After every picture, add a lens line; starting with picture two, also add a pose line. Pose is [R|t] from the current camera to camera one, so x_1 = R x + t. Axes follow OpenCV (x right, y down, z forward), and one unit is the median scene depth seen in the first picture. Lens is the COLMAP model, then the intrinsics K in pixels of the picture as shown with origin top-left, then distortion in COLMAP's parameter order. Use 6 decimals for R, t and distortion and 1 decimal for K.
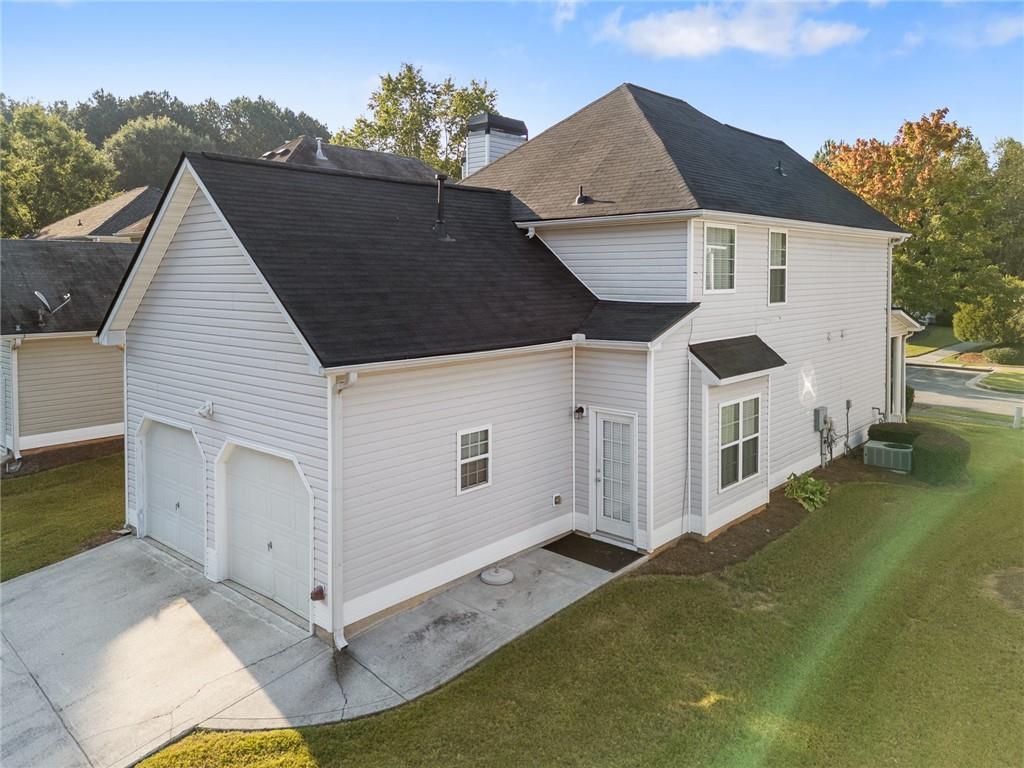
lens RADIAL K [[729.5, 0, 512.2], [0, 729.5, 384.0], [0, 0, 1]] dist [0.040057, -0.027292]
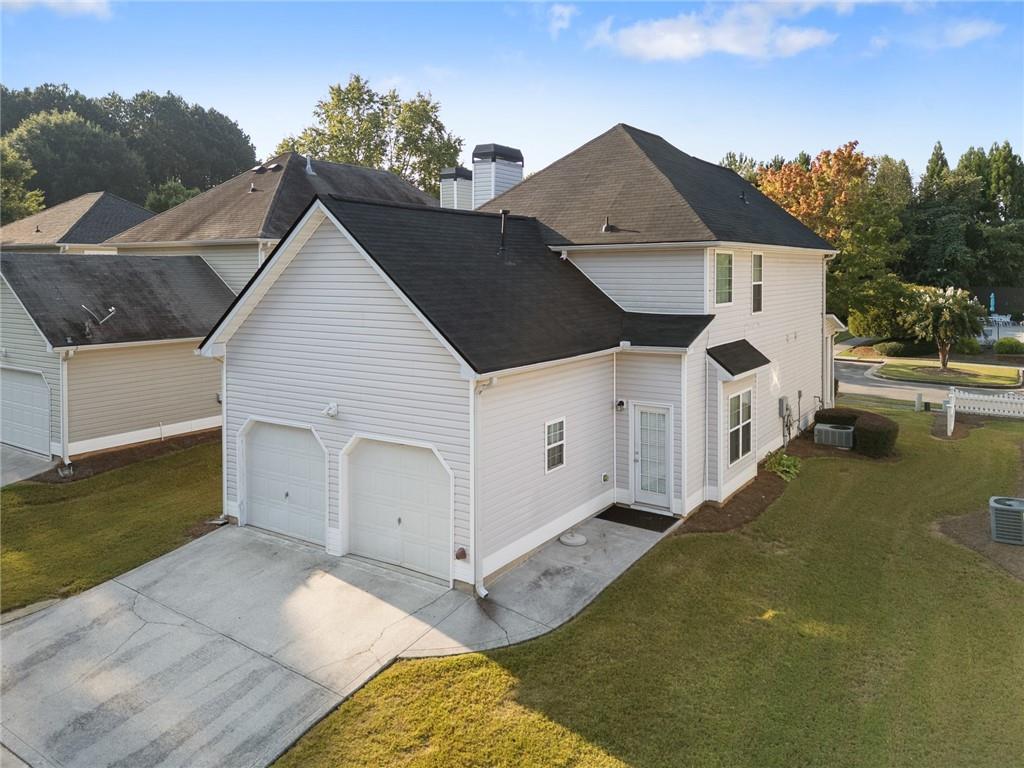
lens RADIAL K [[729.5, 0, 513.5], [0, 729.5, 381.3], [0, 0, 1]] dist [0.040057, -0.027292]
pose [[0.990531, -0.020677, 0.135720, -0.247192], [0.020712, 0.999785, 0.001156, -0.006382], [-0.135715, 0.001666, 0.990747, -0.181056]]
